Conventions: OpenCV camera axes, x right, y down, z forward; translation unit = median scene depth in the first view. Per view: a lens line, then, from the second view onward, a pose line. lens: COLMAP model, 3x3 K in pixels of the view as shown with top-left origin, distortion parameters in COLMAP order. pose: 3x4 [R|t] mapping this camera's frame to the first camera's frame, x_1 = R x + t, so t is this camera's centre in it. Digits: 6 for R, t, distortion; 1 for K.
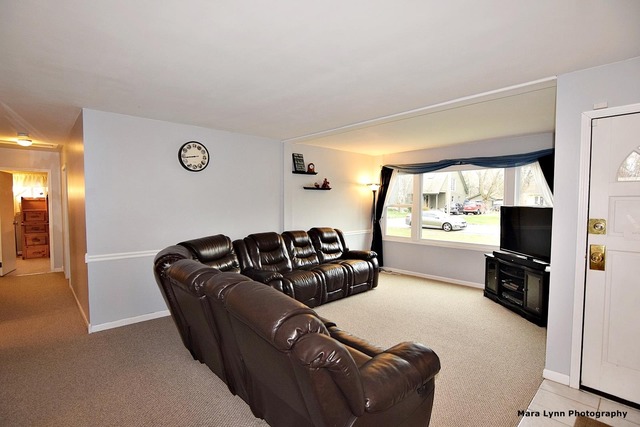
lens RADIAL K [[322.6, 0, 312.8], [0, 322.6, 215.3], [0, 0, 1]] dist [-0.005520, 0.000069]
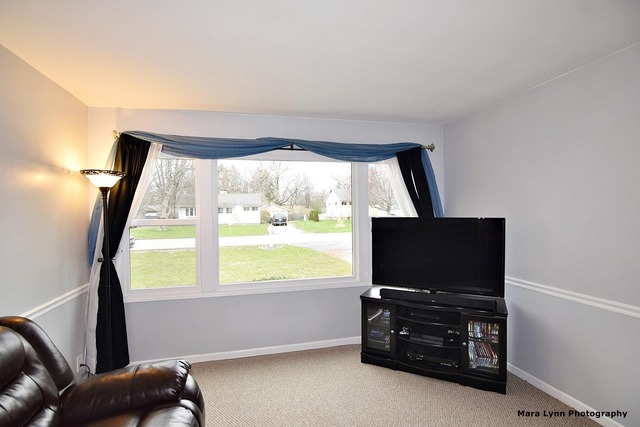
lens RADIAL K [[322.6, 0, 312.8], [0, 322.6, 215.3], [0, 0, 1]] dist [-0.005520, 0.000069]
pose [[0.472345, -0.022796, 0.881119, -0.050293], [0.051551, 0.998669, -0.001798, -0.032808], [-0.879905, 0.046272, 0.472891, 0.673475]]
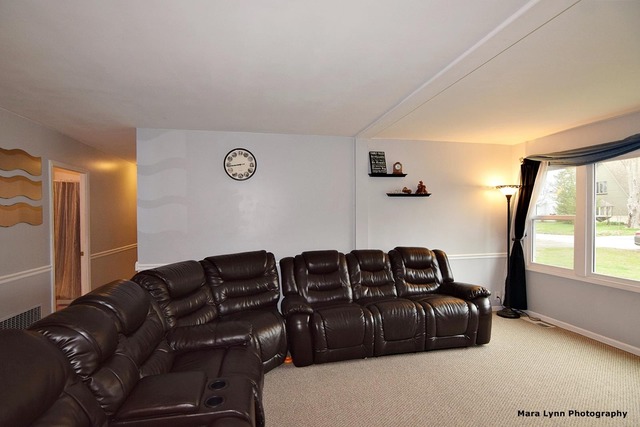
lens RADIAL K [[322.6, 0, 312.8], [0, 322.6, 215.3], [0, 0, 1]] dist [-0.005520, 0.000069]
pose [[0.854561, -0.002617, -0.519344, 0.221118], [-0.016008, 0.999379, -0.031376, -0.008430], [0.519104, 0.035126, 0.853989, 0.245640]]
